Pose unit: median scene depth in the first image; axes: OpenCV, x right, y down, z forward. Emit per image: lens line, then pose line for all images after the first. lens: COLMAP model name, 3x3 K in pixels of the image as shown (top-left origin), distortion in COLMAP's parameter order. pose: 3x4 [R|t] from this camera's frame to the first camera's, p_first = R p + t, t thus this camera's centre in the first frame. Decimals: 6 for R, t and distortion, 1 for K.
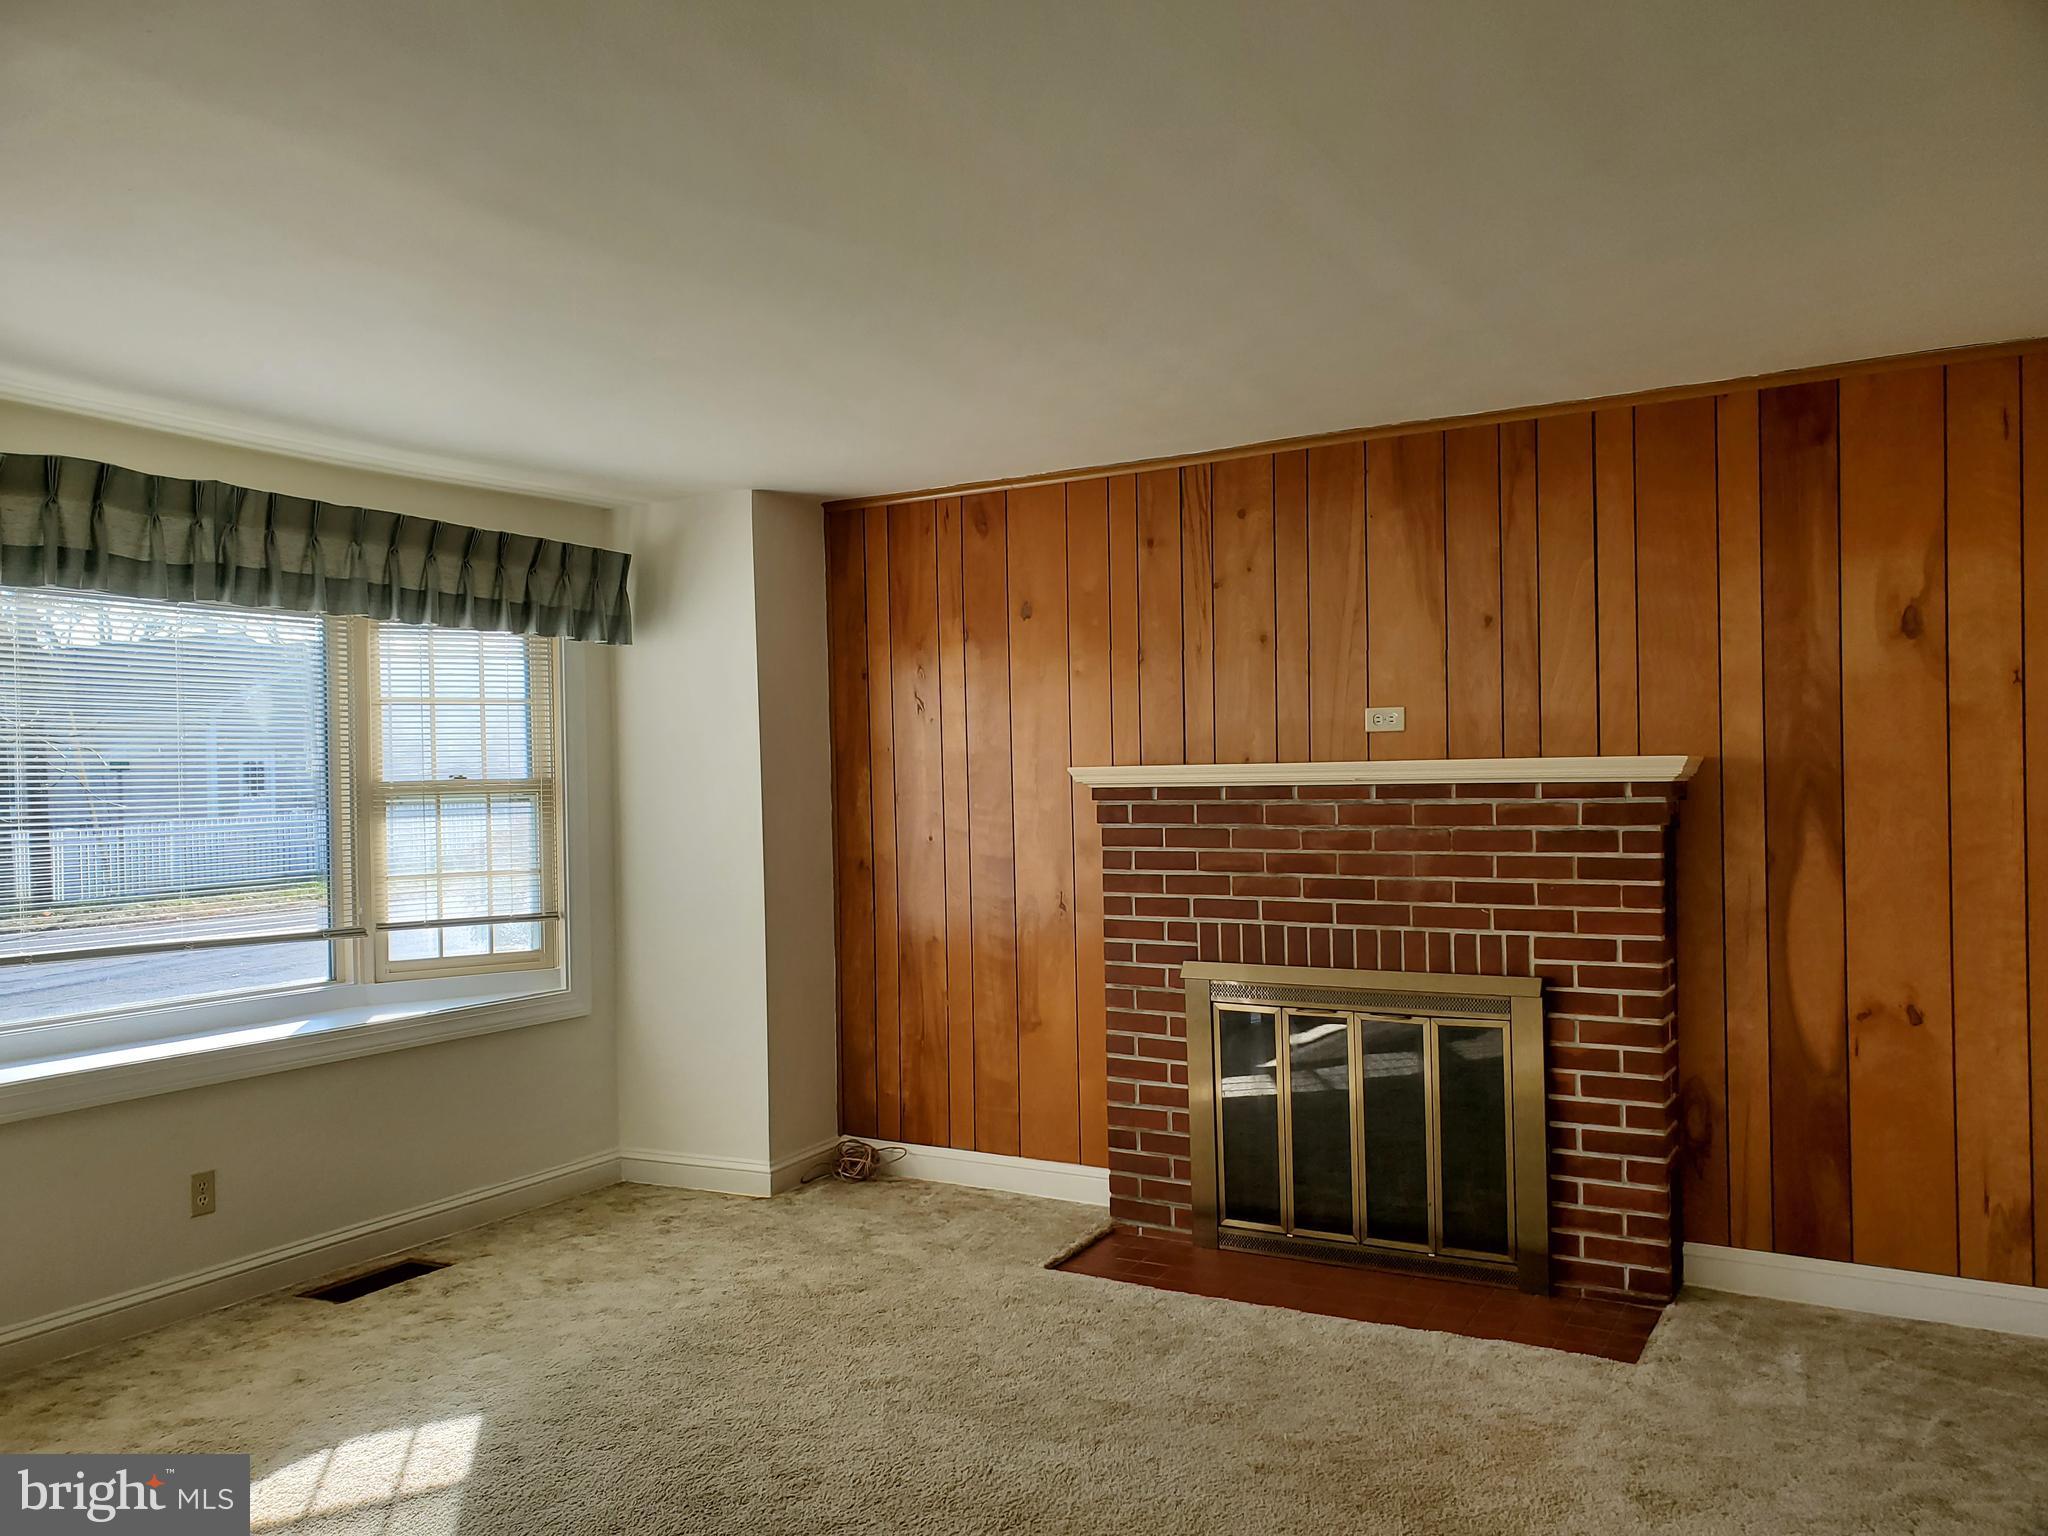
lens RADIAL K [[1586.5, 0, 1018.1], [0, 1586.5, 770.7], [0, 0, 1]] dist [0.017595, -0.009443]
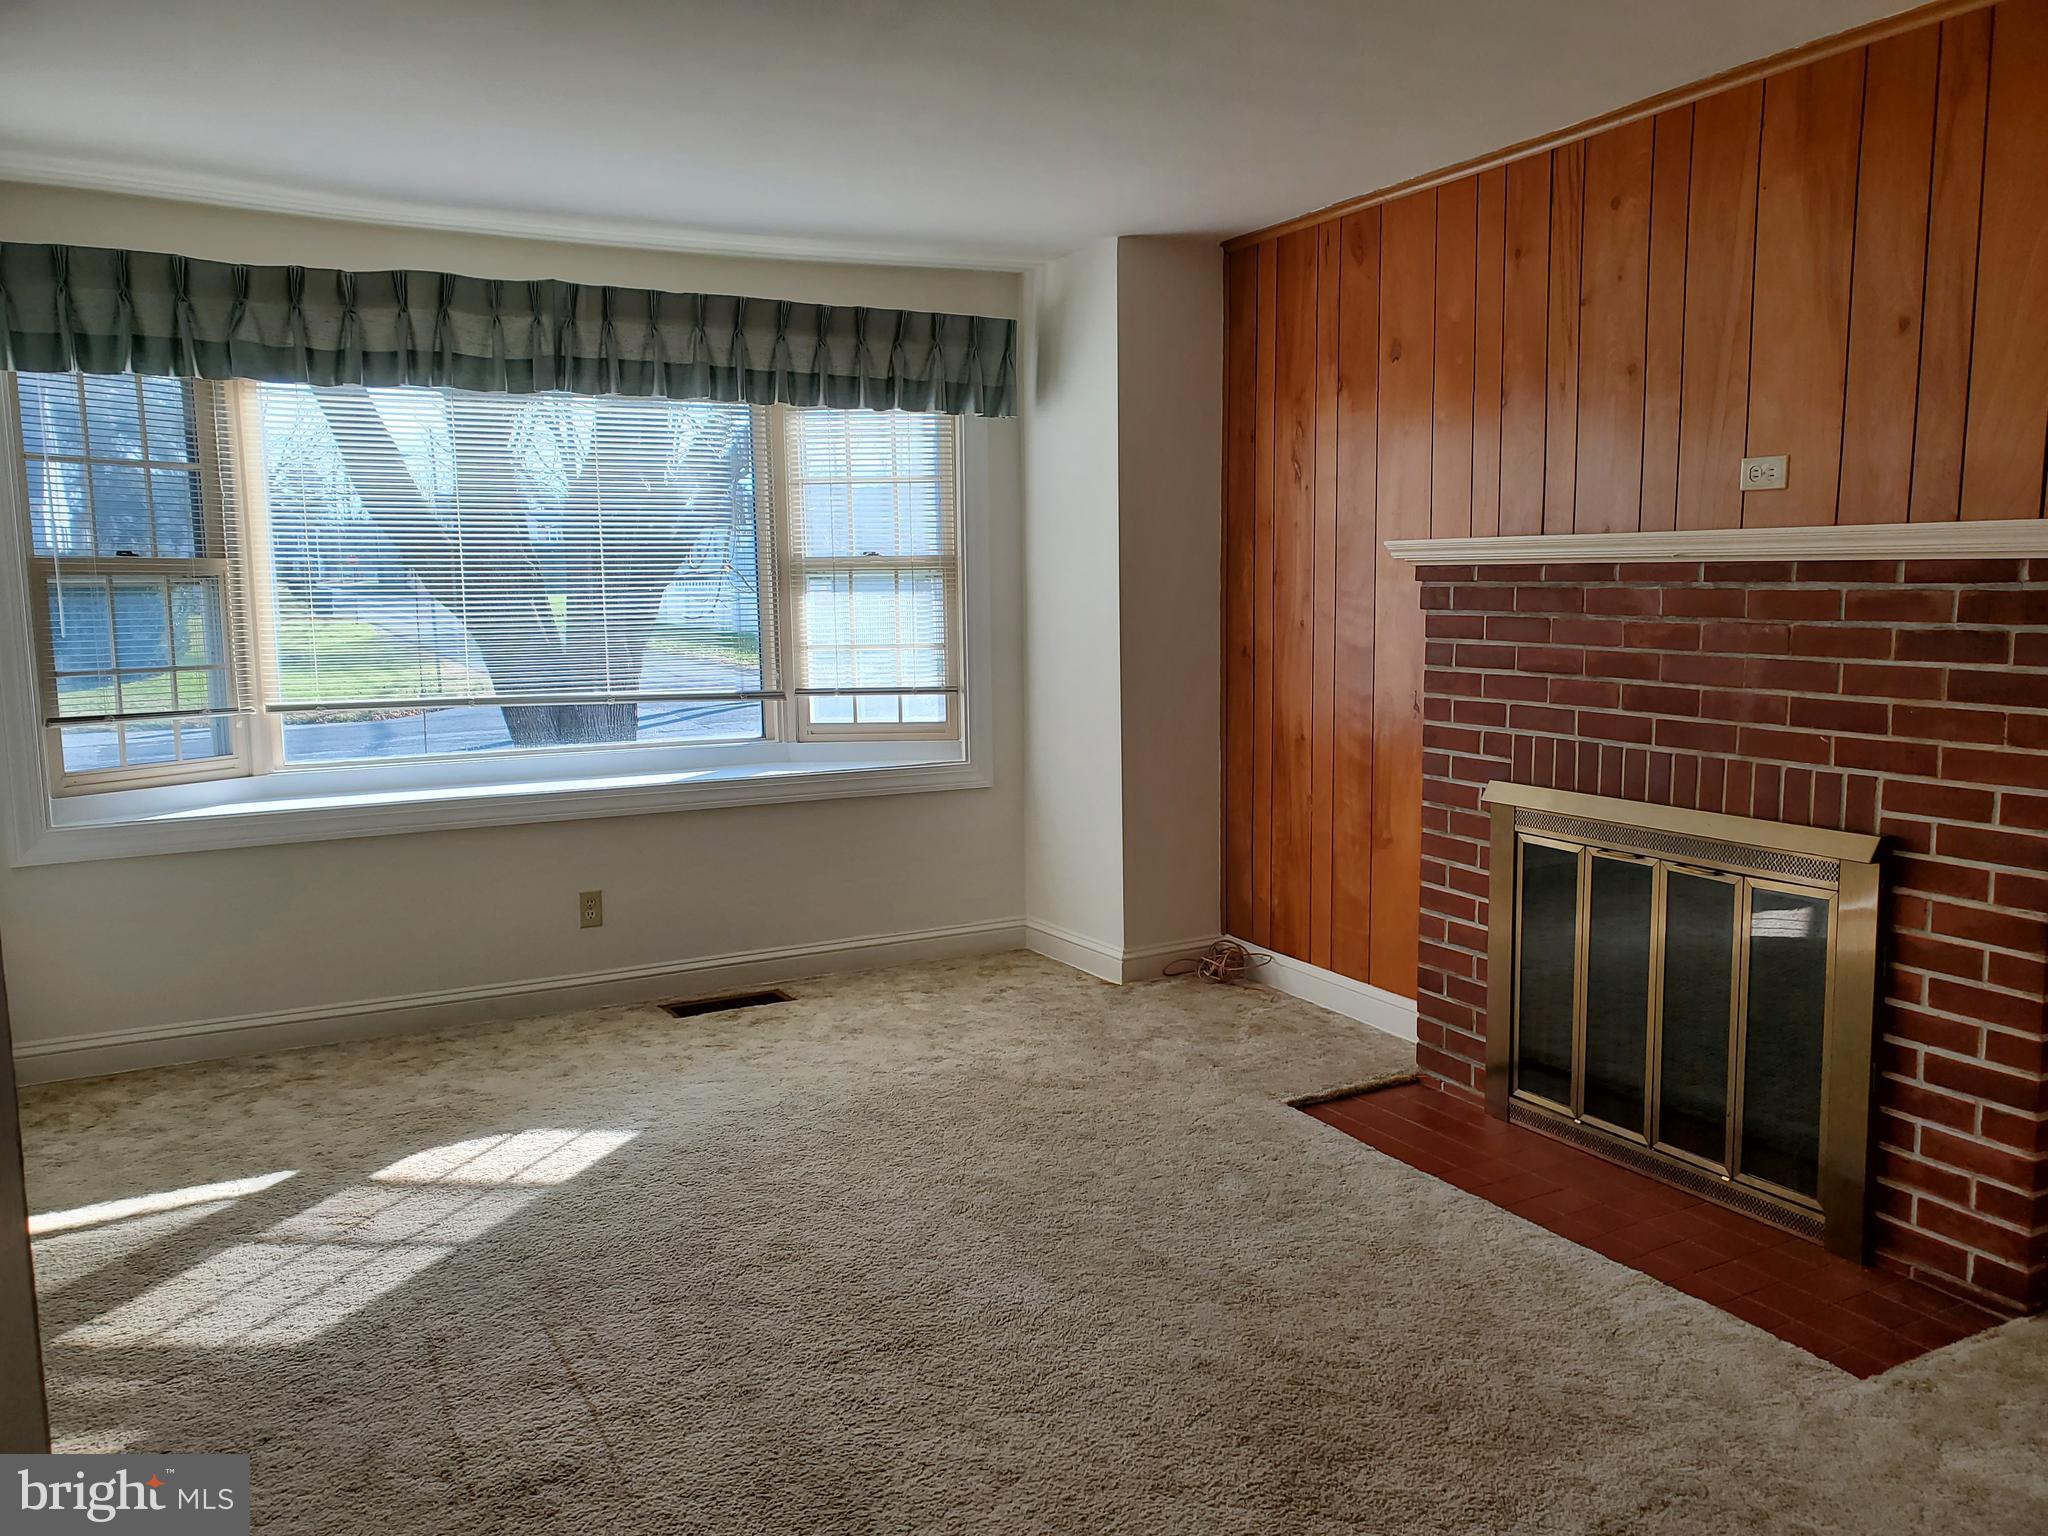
lens RADIAL K [[1586.5, 0, 1034.9], [0, 1586.5, 771.8], [0, 0, 1]] dist [0.017595, -0.009443]
pose [[0.848588, 0.074053, -0.523846, 0.356686], [-0.000943, 0.990366, 0.138475, 0.002940], [0.529053, -0.117014, 0.840482, 0.193621]]
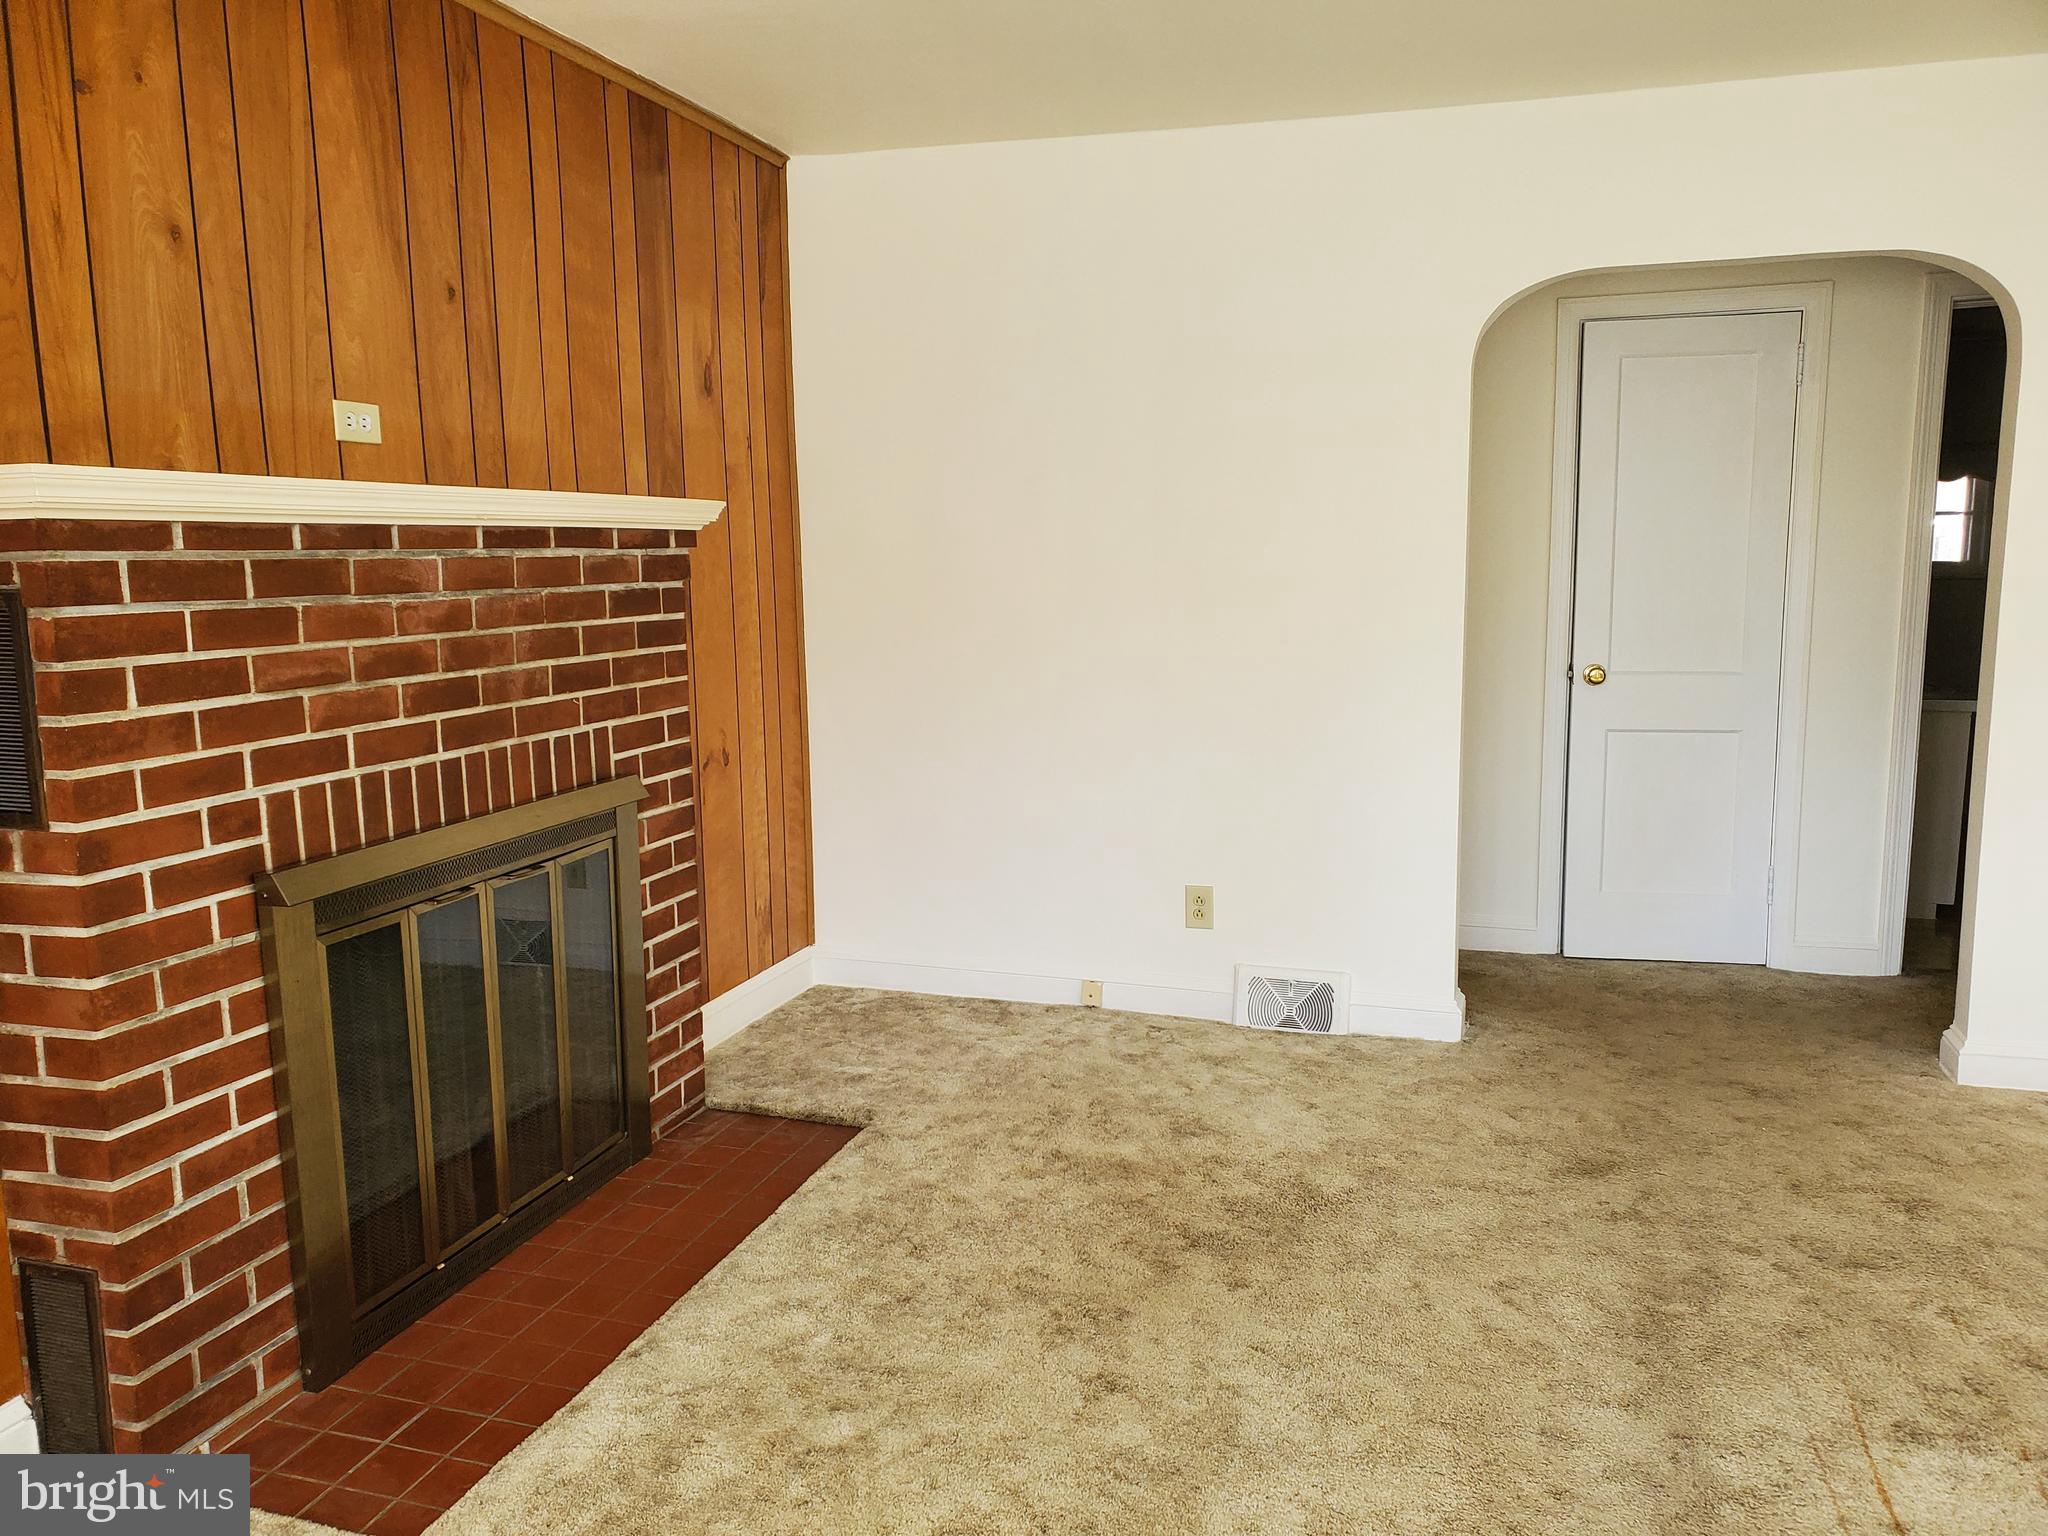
lens RADIAL K [[1586.5, 0, 1006.6], [0, 1586.5, 785.2], [0, 0, 1]] dist [0.017595, -0.009443]
pose [[-0.230533, -0.125164, 0.964981, -0.459757], [0.012816, 0.991216, 0.131629, 0.030585], [-0.972980, 0.042712, -0.226904, 0.941176]]
